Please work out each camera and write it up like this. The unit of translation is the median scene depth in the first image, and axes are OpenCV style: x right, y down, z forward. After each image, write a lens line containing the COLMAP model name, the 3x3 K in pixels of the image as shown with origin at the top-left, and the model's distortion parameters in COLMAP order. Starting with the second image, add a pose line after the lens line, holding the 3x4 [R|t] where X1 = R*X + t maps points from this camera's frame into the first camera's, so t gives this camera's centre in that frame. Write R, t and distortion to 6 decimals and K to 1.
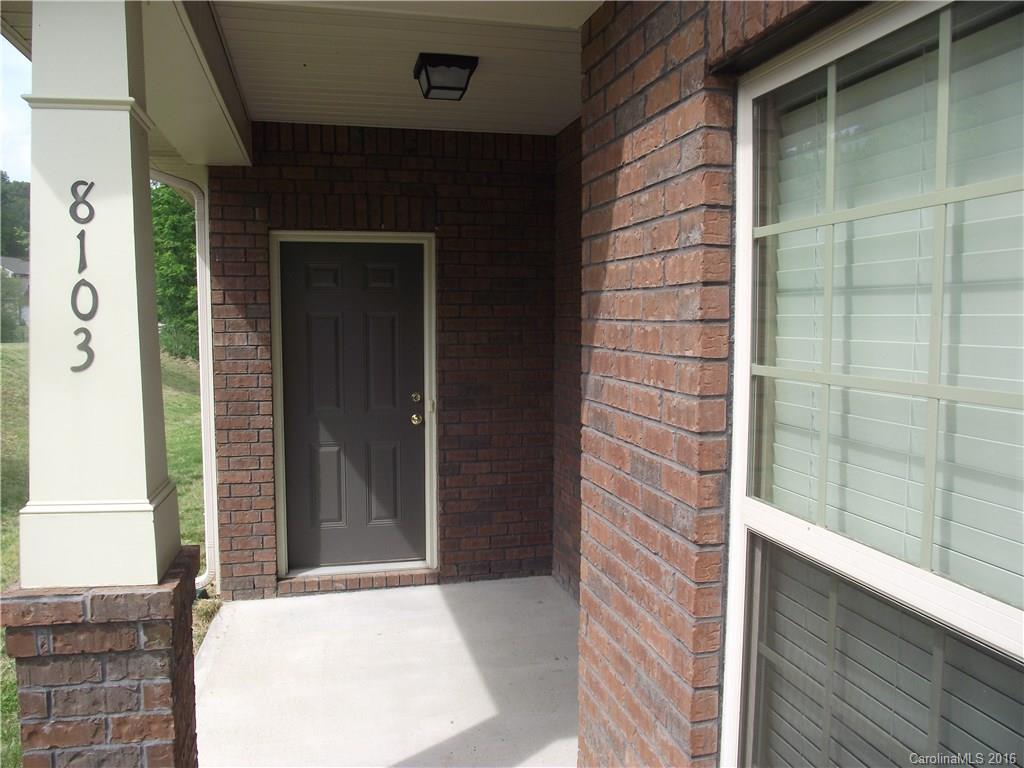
lens RADIAL K [[833.6, 0, 512.0], [0, 833.6, 384.0], [0, 0, 1]] dist [-0.010703, 0.000077]
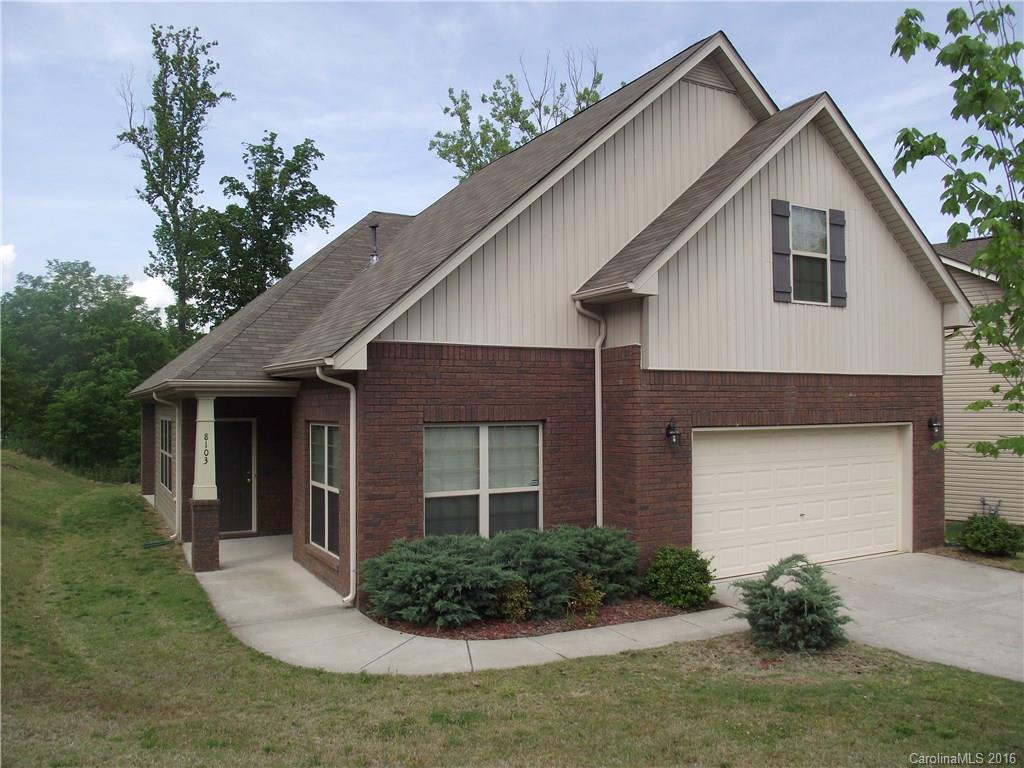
lens RADIAL K [[833.6, 0, 512.0], [0, 833.6, 384.0], [0, 0, 1]] dist [-0.010703, 0.000077]
pose [[0.970321, 0.003482, 0.241796, 0.197121], [0.022779, 0.994135, -0.105725, 0.096816], [-0.240746, 0.108095, 0.964550, -5.536463]]
